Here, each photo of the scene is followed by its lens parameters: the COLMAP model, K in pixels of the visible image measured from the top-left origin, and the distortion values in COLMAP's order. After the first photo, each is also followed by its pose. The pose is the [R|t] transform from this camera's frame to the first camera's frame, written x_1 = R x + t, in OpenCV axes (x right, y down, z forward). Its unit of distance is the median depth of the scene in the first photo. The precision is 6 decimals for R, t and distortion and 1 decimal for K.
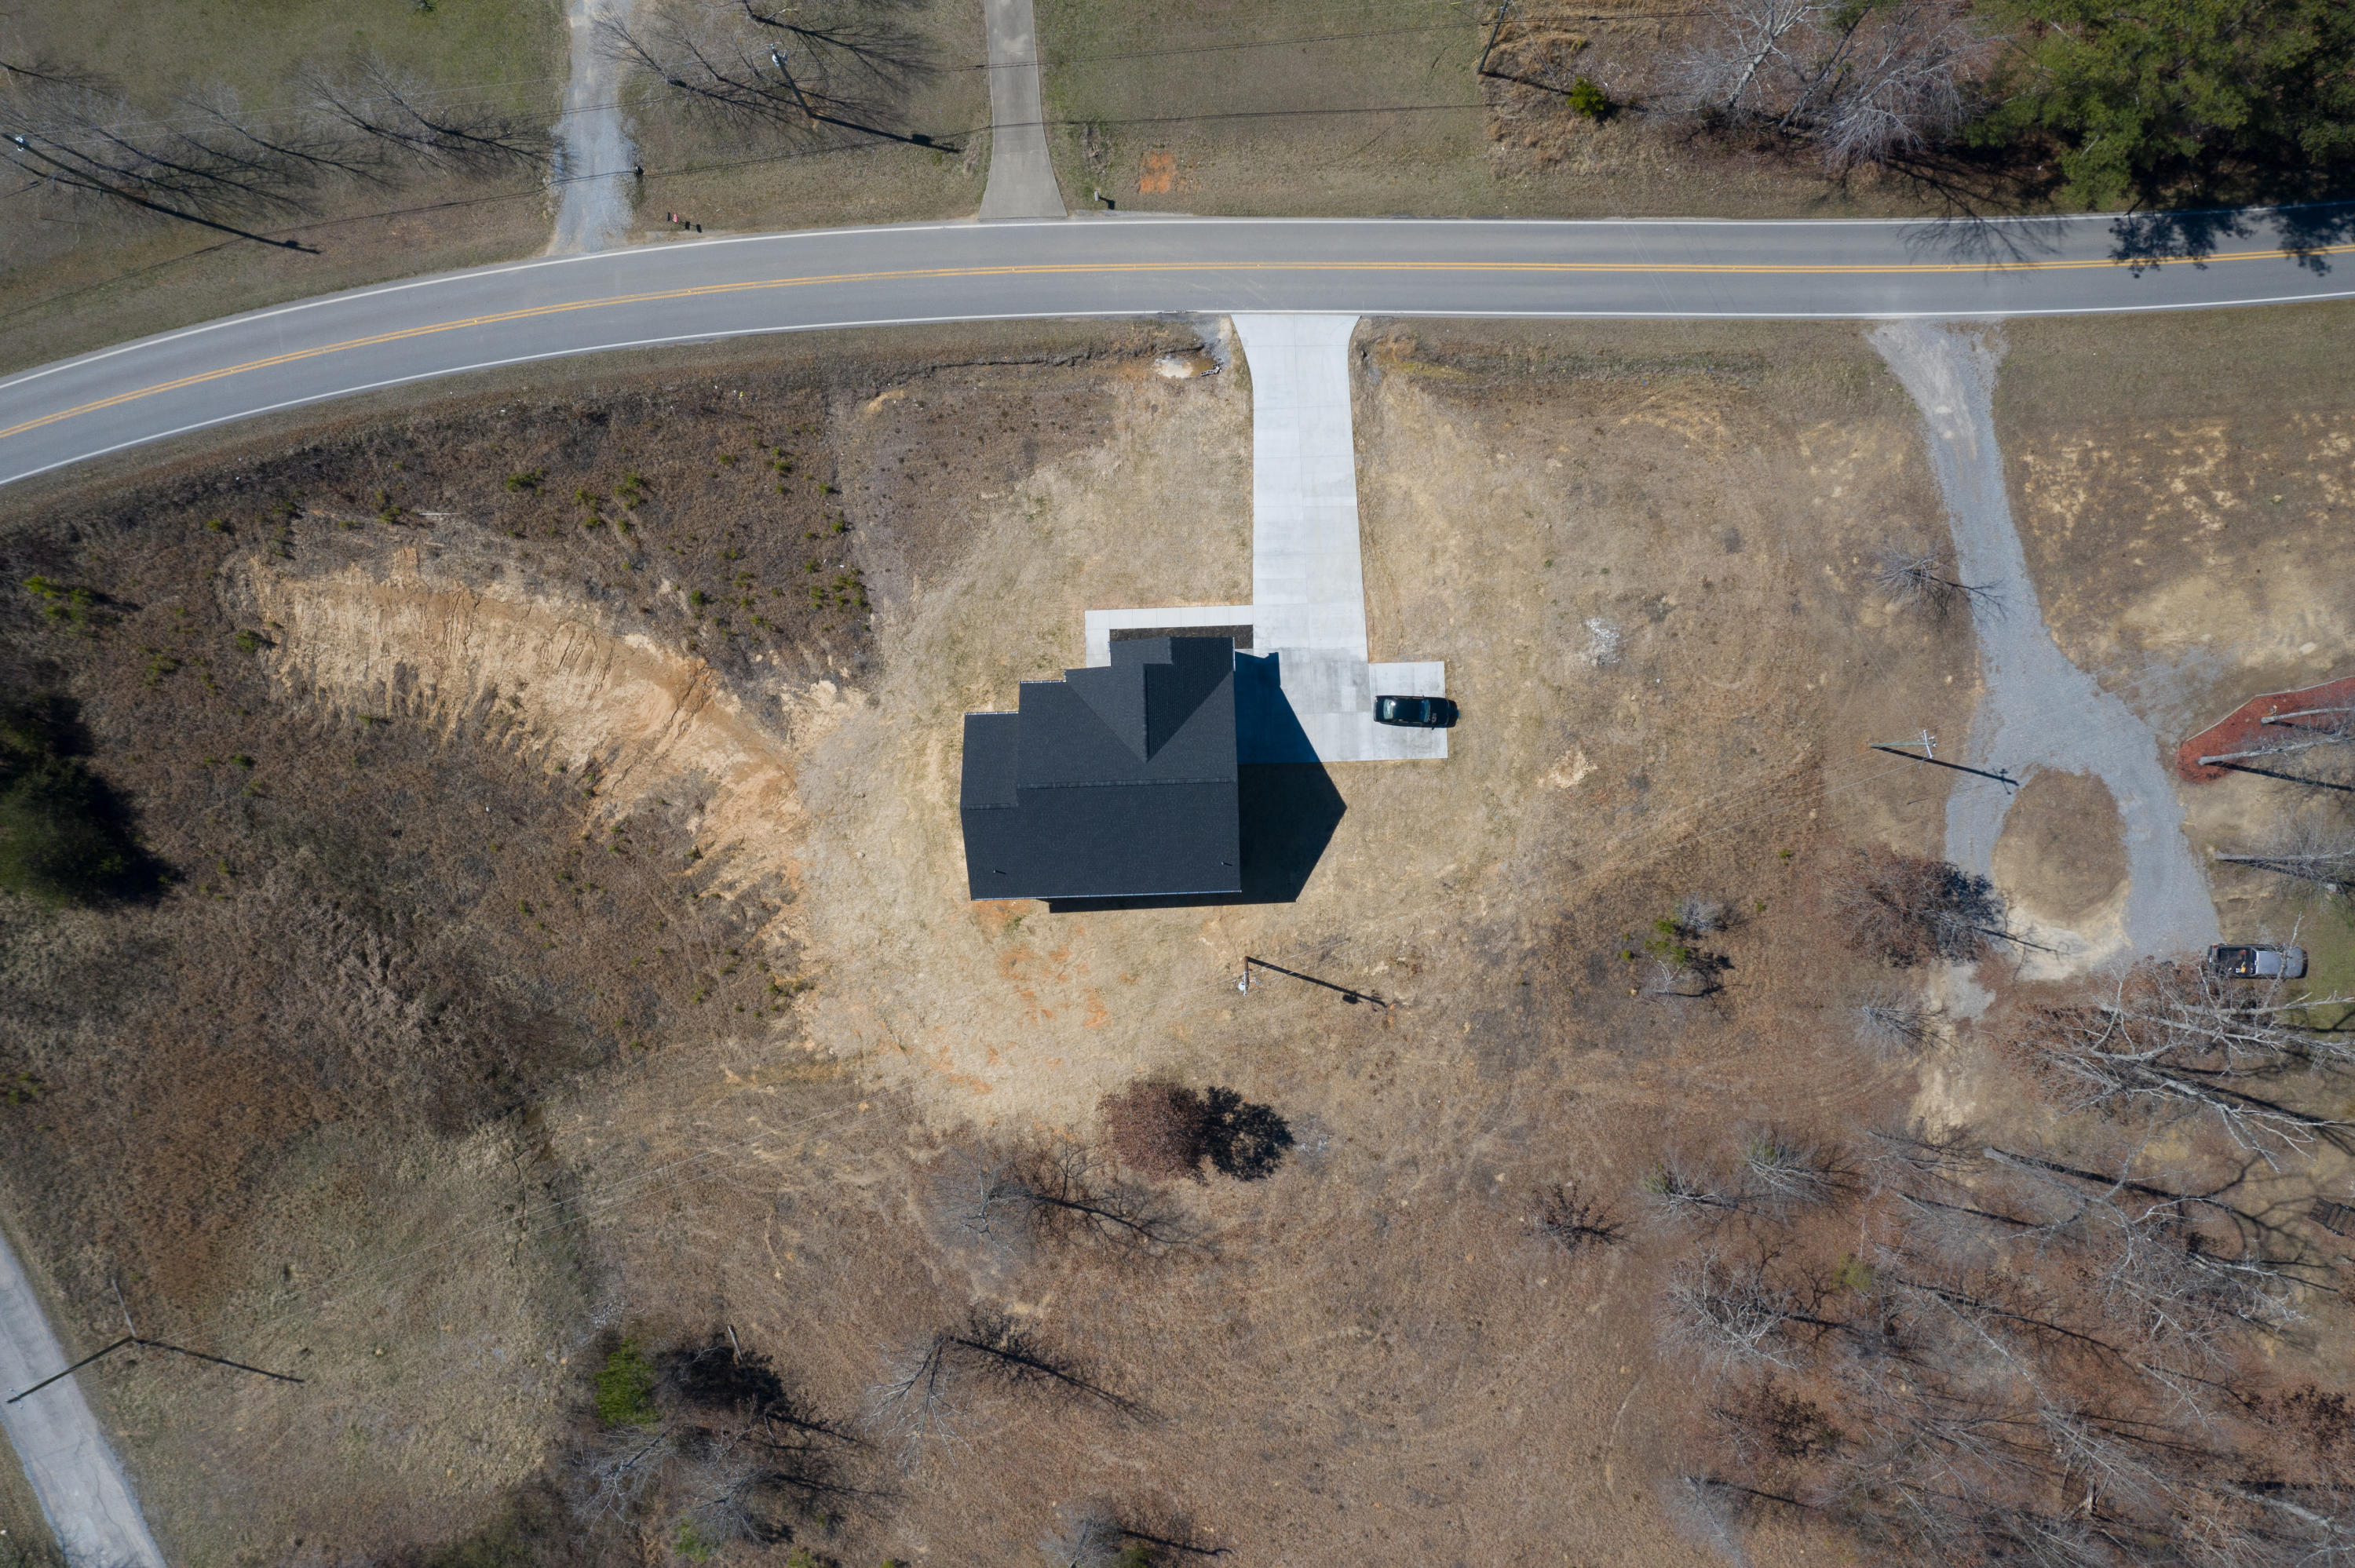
lens RADIAL K [[1866.8, 0, 1157.5], [0, 1866.8, 778.2], [0, 0, 1]] dist [0.002530, 0.000022]
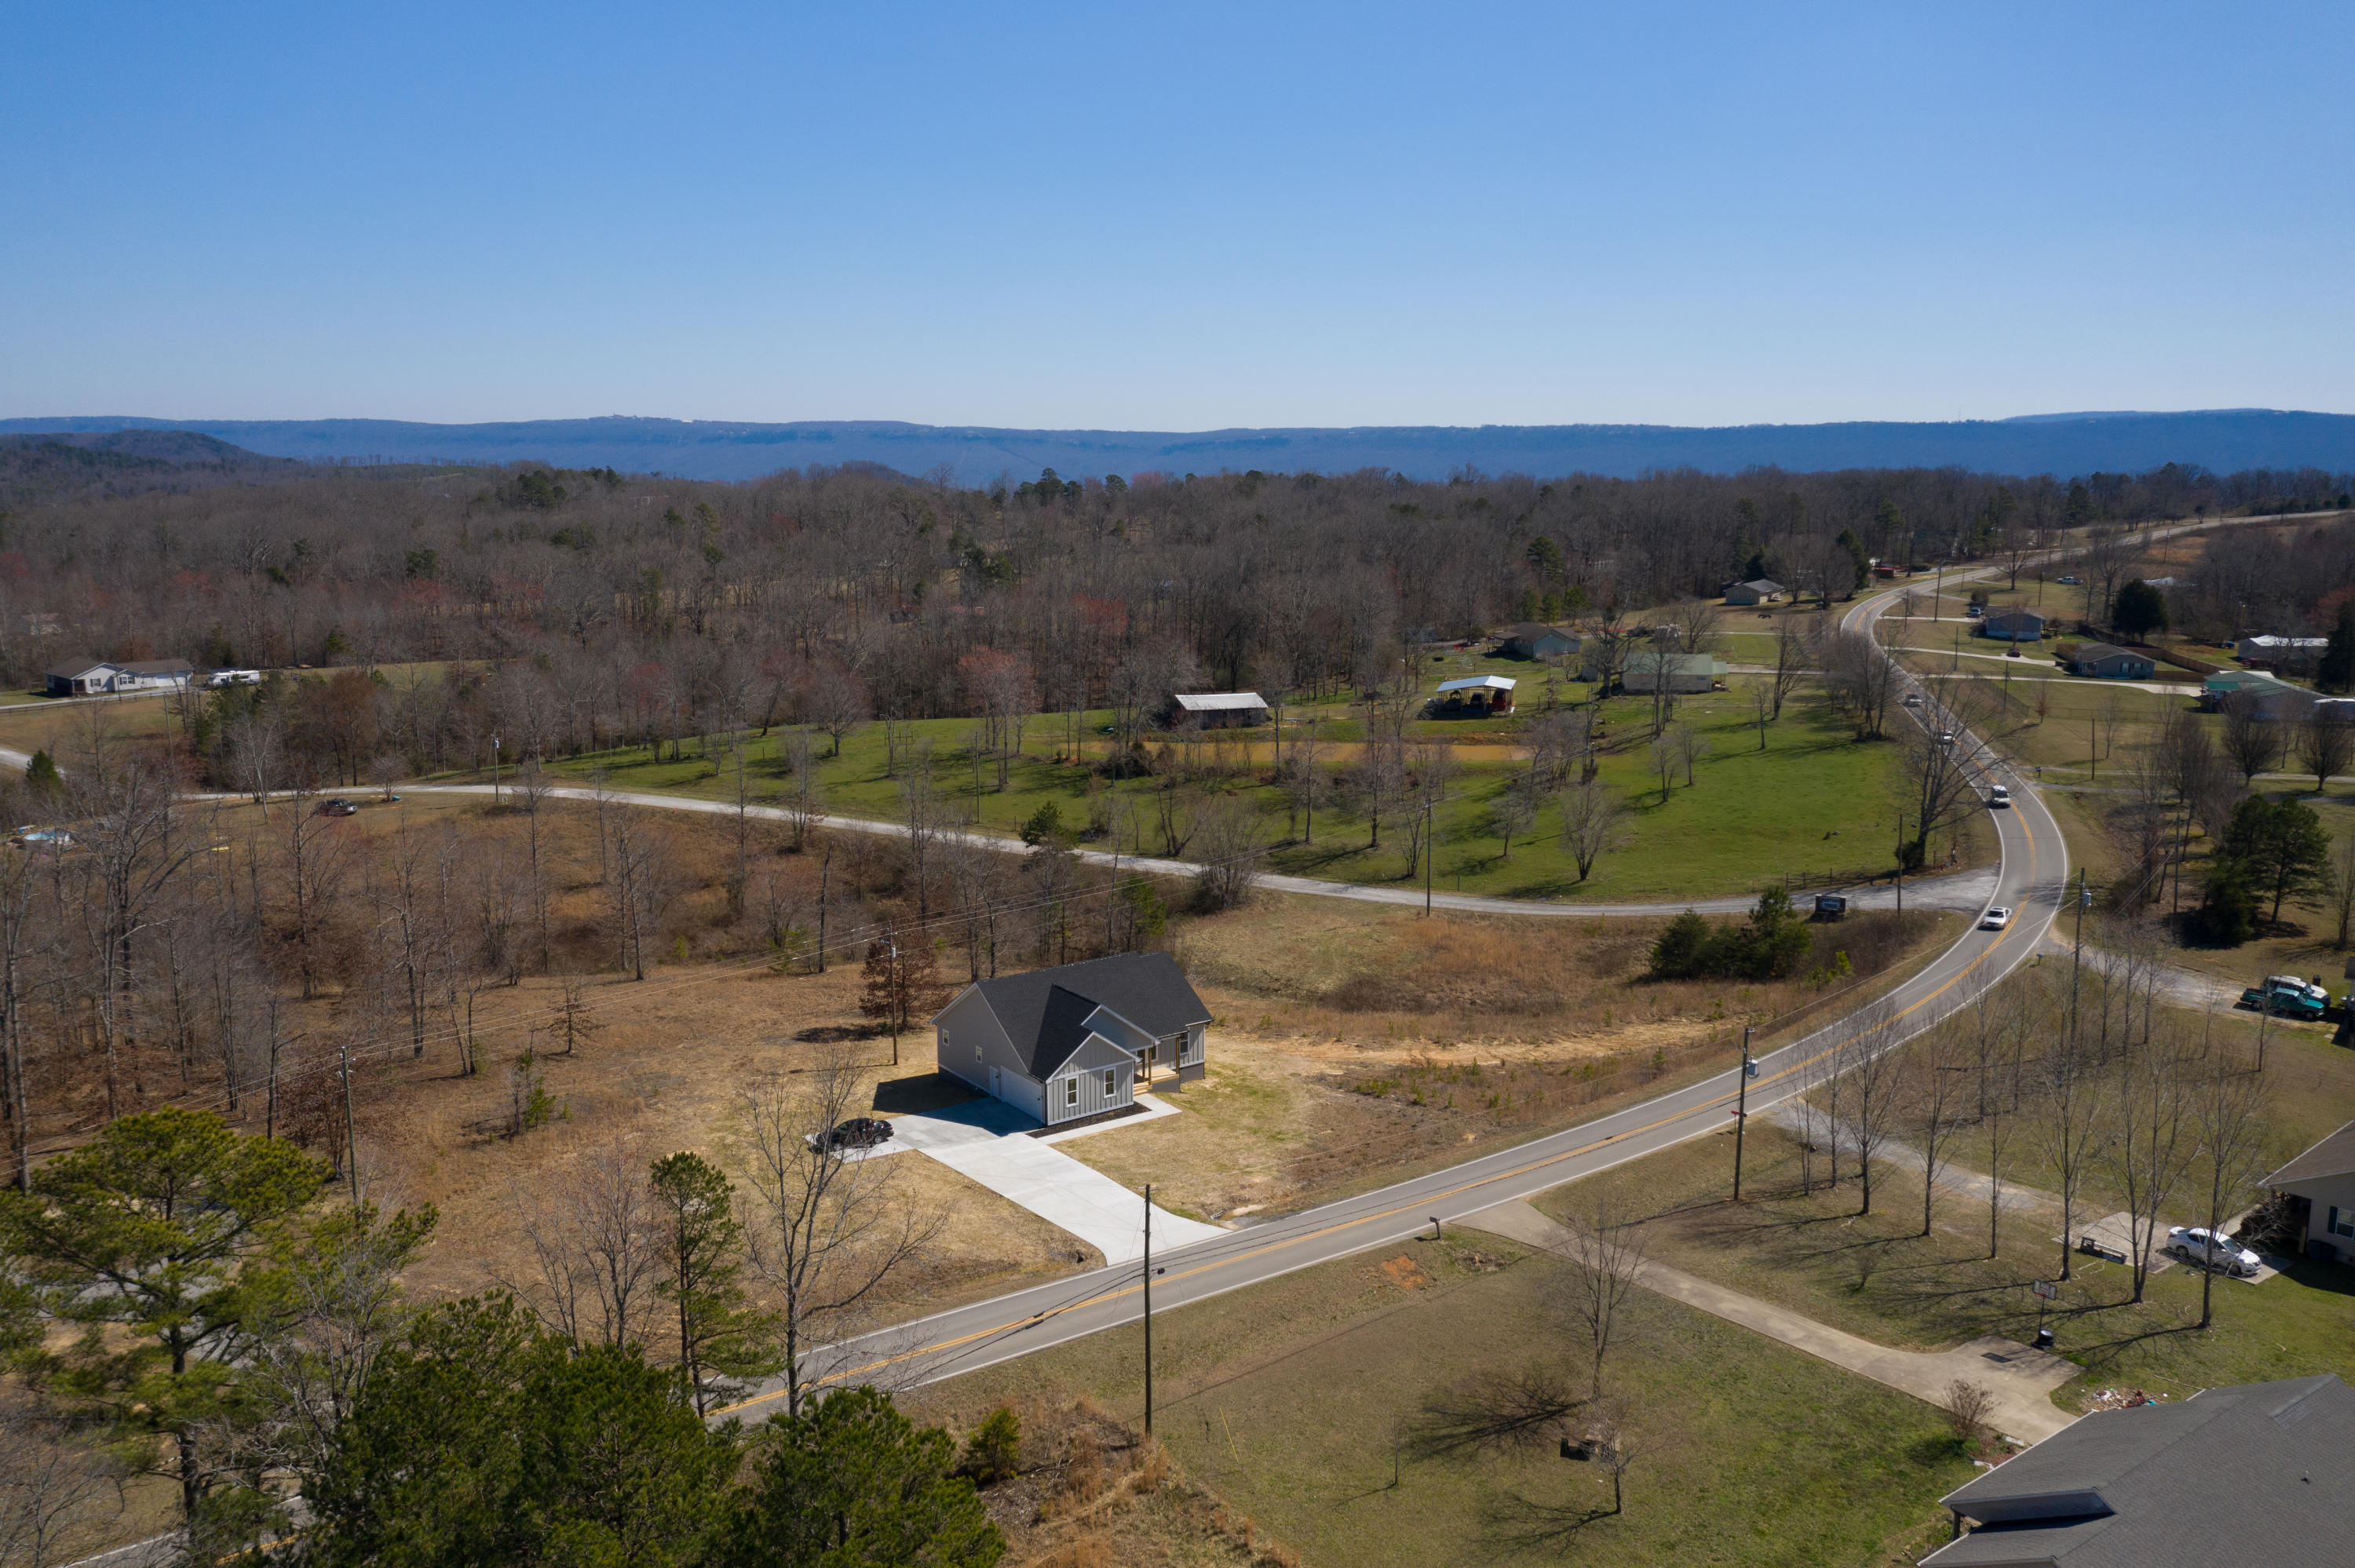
lens RADIAL K [[1866.8, 0, 1183.1], [0, 1866.8, 798.3], [0, 0, 1]] dist [0.002530, 0.000022]
pose [[-0.826729, 0.122525, -0.549097, 0.509096], [-0.562029, -0.135865, 0.815883, -0.910941], [0.025363, 0.983122, 0.181186, 0.631458]]
